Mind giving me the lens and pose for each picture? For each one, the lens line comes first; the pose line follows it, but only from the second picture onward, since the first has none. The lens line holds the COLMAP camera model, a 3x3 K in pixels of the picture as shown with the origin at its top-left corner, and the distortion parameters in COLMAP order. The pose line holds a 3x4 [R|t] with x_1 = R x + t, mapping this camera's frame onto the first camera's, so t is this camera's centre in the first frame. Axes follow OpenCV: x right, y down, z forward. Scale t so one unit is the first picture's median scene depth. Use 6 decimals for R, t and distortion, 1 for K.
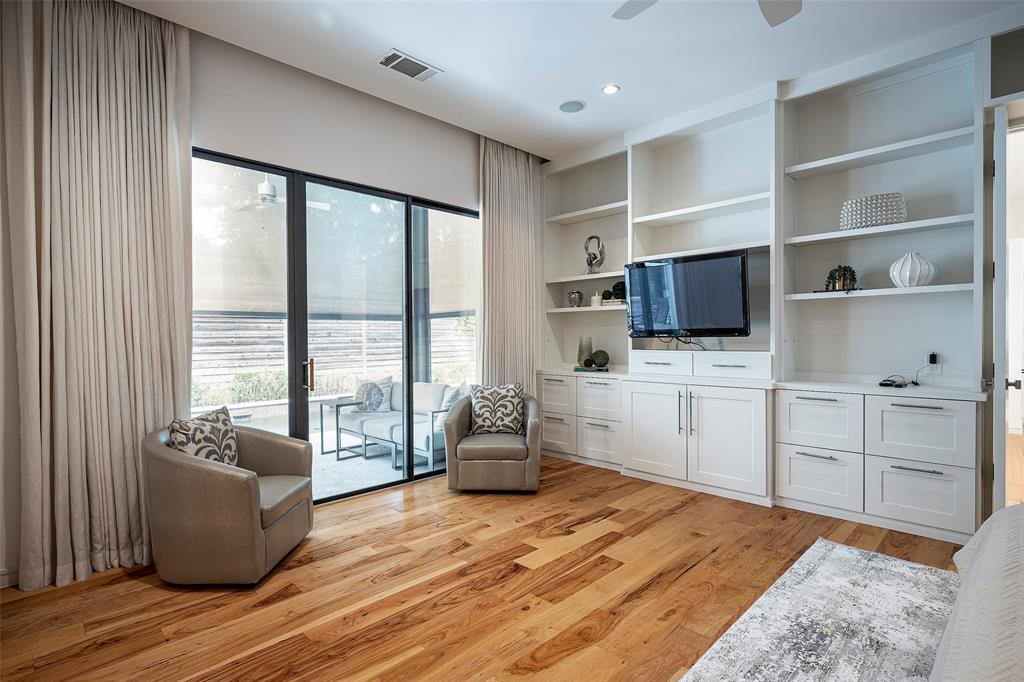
lens RADIAL K [[508.2, 0, 528.8], [0, 508.2, 346.3], [0, 0, 1]] dist [-0.003683, 0.000199]
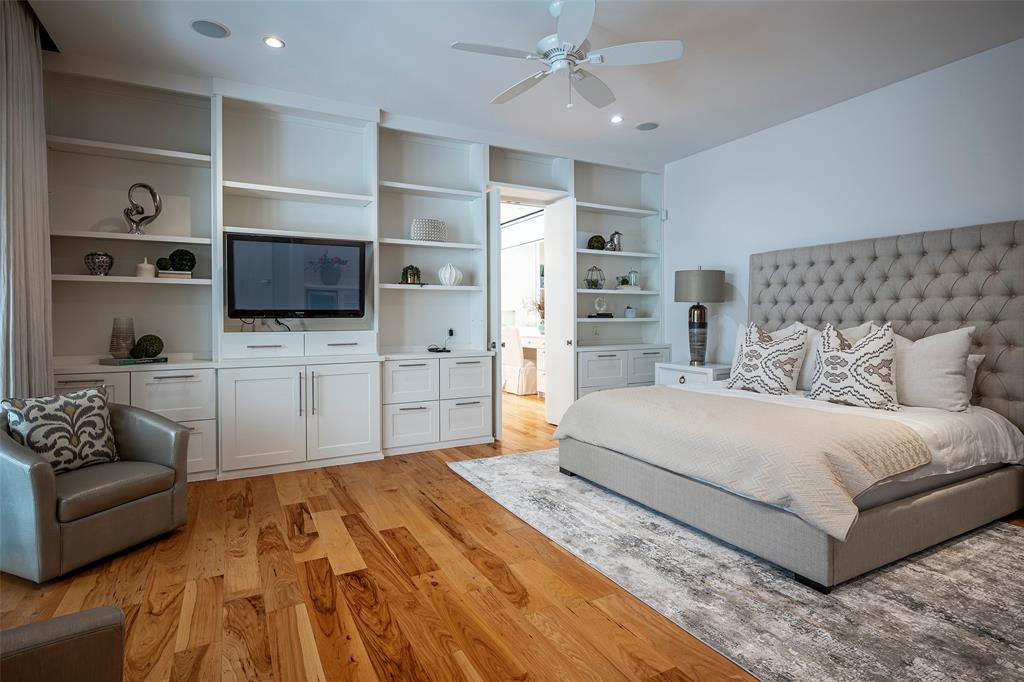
lens RADIAL K [[508.2, 0, 512.4], [0, 508.2, 323.5], [0, 0, 1]] dist [-0.003683, 0.000199]
pose [[0.289117, -0.004379, 0.957284, -0.598292], [0.017302, 0.999850, -0.000651, 0.000417], [-0.957137, 0.016752, 0.289150, 0.355221]]
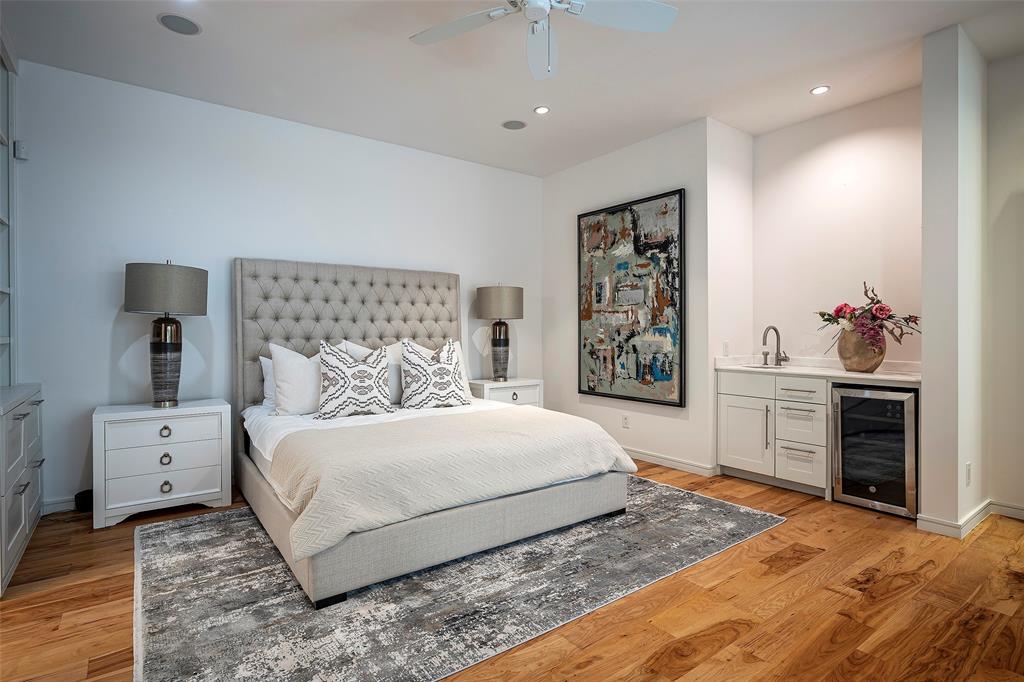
lens RADIAL K [[508.2, 0, 510.8], [0, 508.2, 338.8], [0, 0, 1]] dist [-0.003683, 0.000199]
pose [[-0.985612, 0.007217, 0.168870, 0.159733], [0.011855, 0.999579, 0.026475, -0.021494], [-0.168608, 0.028096, -0.985283, 1.159156]]
